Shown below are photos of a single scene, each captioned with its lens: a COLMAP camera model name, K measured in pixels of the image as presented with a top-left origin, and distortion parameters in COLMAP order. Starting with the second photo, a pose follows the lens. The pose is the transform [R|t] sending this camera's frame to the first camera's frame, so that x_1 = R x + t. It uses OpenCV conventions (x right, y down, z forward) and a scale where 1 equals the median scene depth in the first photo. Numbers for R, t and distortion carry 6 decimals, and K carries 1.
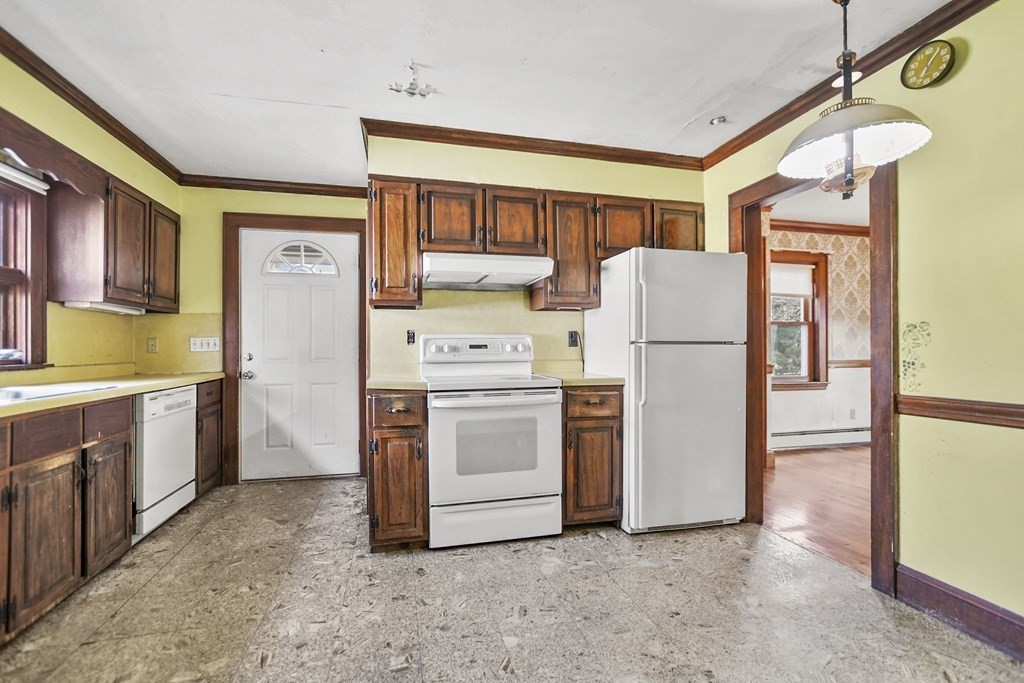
lens RADIAL K [[450.2, 0, 506.1], [0, 450.2, 343.4], [0, 0, 1]] dist [-0.010819, 0.001880]
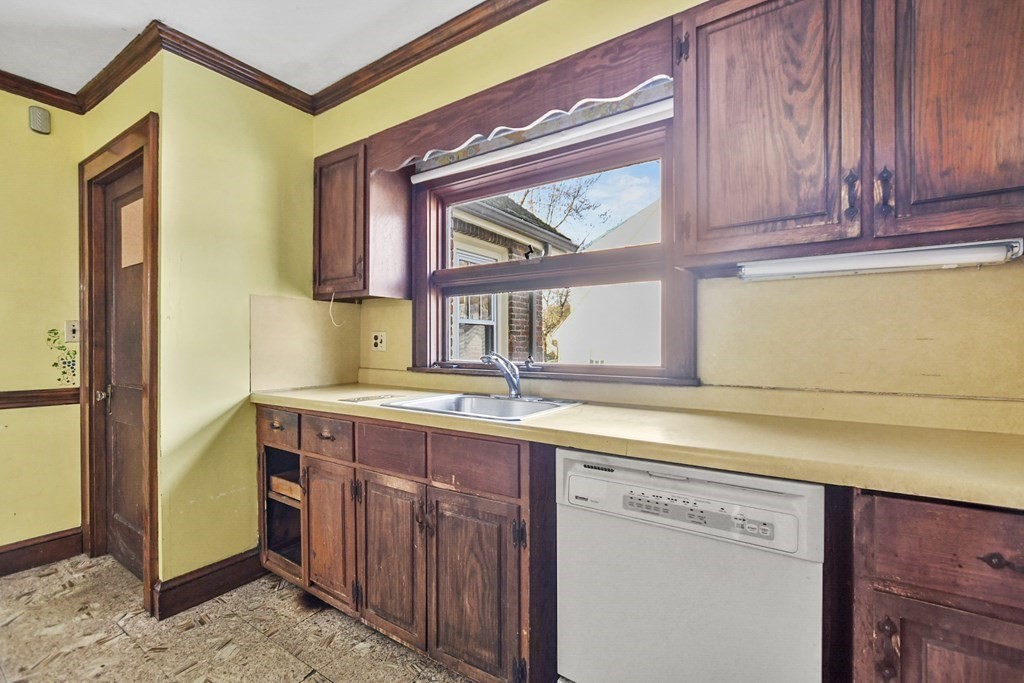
lens RADIAL K [[450.2, 0, 502.2], [0, 450.2, 350.6], [0, 0, 1]] dist [-0.010819, 0.001880]
pose [[-0.744662, 0.005982, -0.667414, -0.392953], [0.004412, 0.999982, 0.004040, 0.001246], [0.667427, 0.000064, -0.744676, 1.238029]]
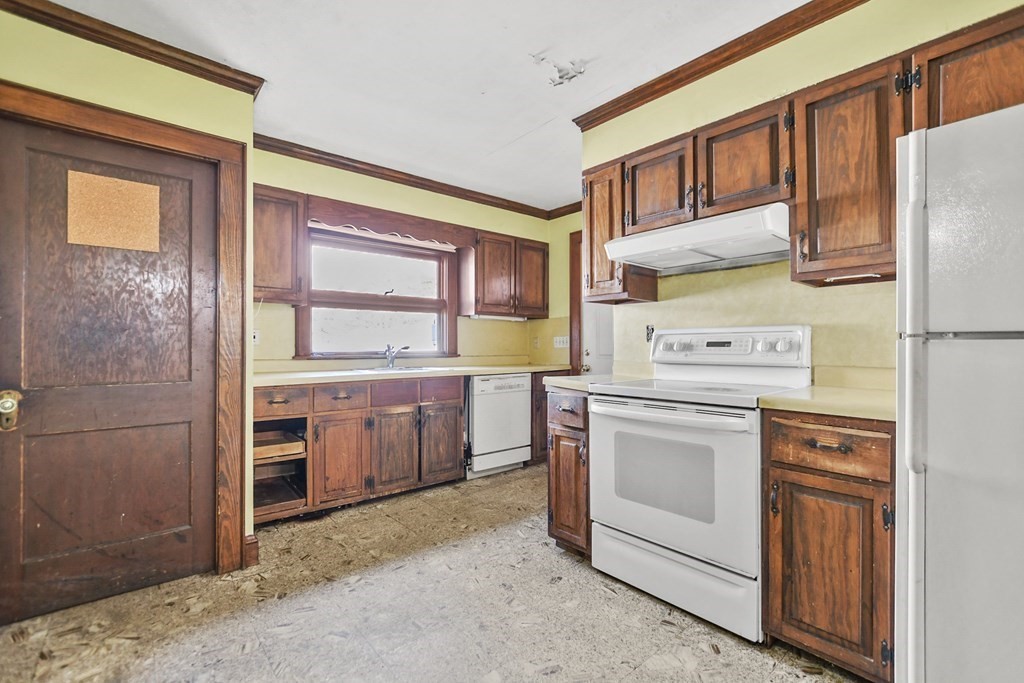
lens RADIAL K [[450.2, 0, 508.1], [0, 450.2, 342.3], [0, 0, 1]] dist [-0.010819, 0.001880]
pose [[0.443006, -0.002390, -0.896516, 0.523932], [0.005691, 0.999984, 0.000146, 0.002398], [0.896501, -0.005167, 0.443012, 0.411976]]
